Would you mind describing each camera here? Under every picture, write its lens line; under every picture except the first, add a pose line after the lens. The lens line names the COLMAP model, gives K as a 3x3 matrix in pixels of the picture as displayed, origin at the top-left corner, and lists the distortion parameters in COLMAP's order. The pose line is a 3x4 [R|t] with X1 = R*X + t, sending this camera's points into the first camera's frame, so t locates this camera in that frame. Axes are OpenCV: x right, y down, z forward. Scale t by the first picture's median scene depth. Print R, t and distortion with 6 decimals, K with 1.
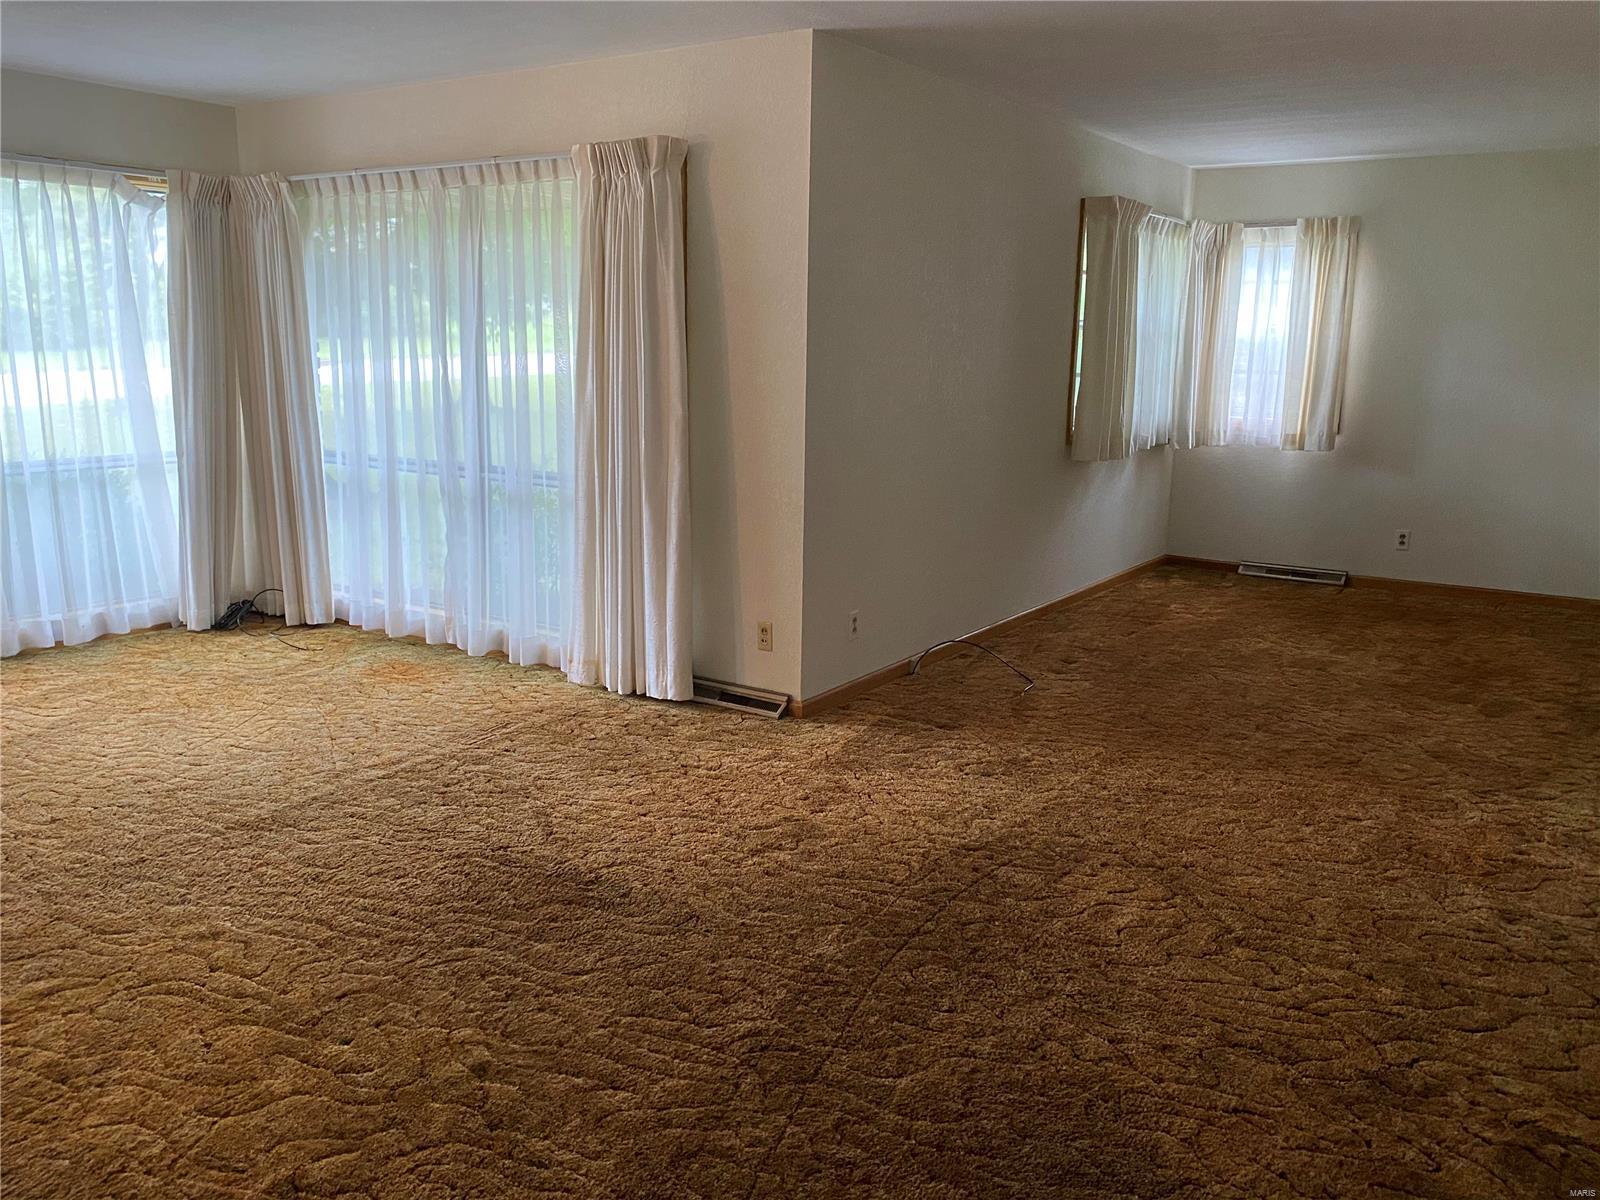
lens RADIAL K [[1269.4, 0, 800.0], [0, 1269.4, 600.0], [0, 0, 1]] dist [0.093562, -0.183376]
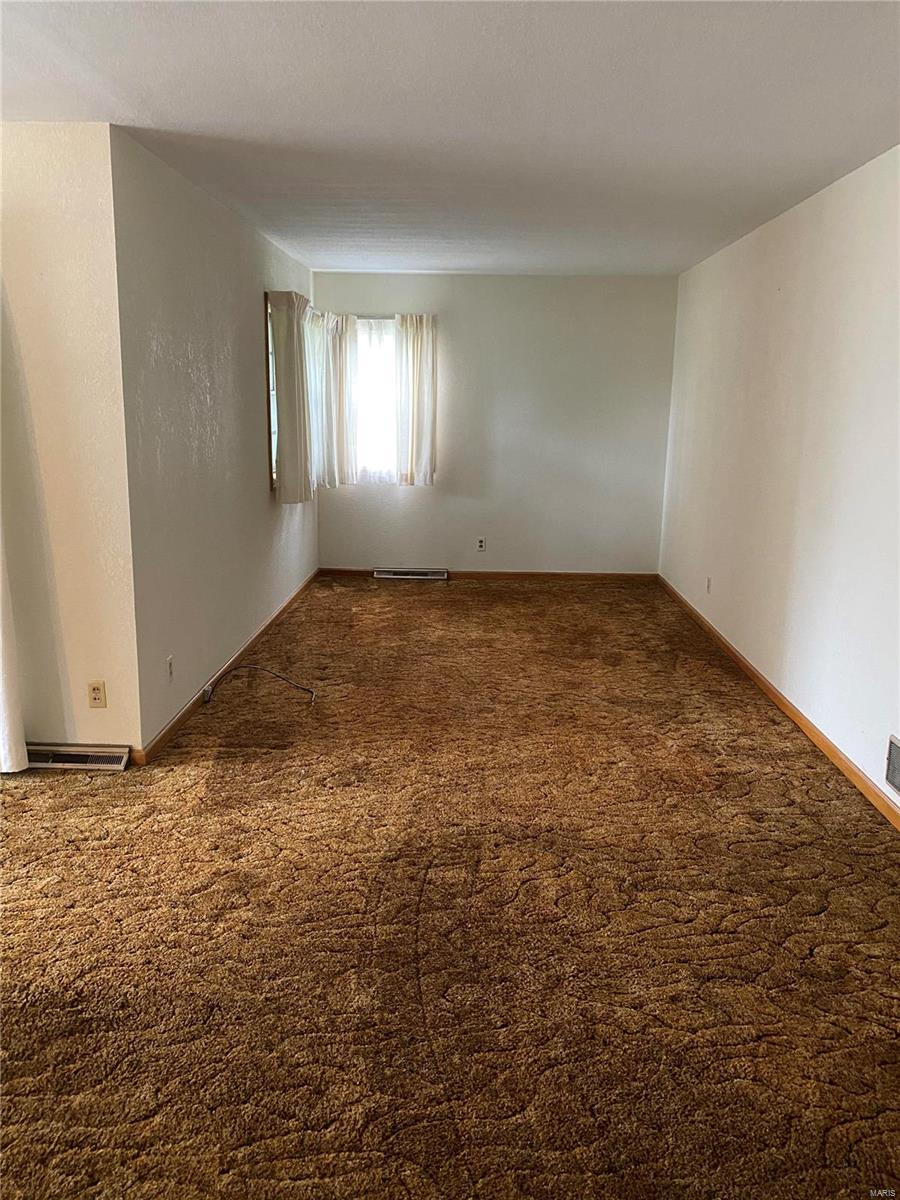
lens RADIAL K [[952.1, 0, 462.5], [0, 952.1, 603.3], [0, 0, 1]] dist [0.093562, -0.183376]
pose [[0.849111, -0.114138, 0.515736, -0.175025], [0.105590, 0.993345, 0.045995, -0.052138], [-0.517554, 0.015402, 0.855512, 0.160541]]
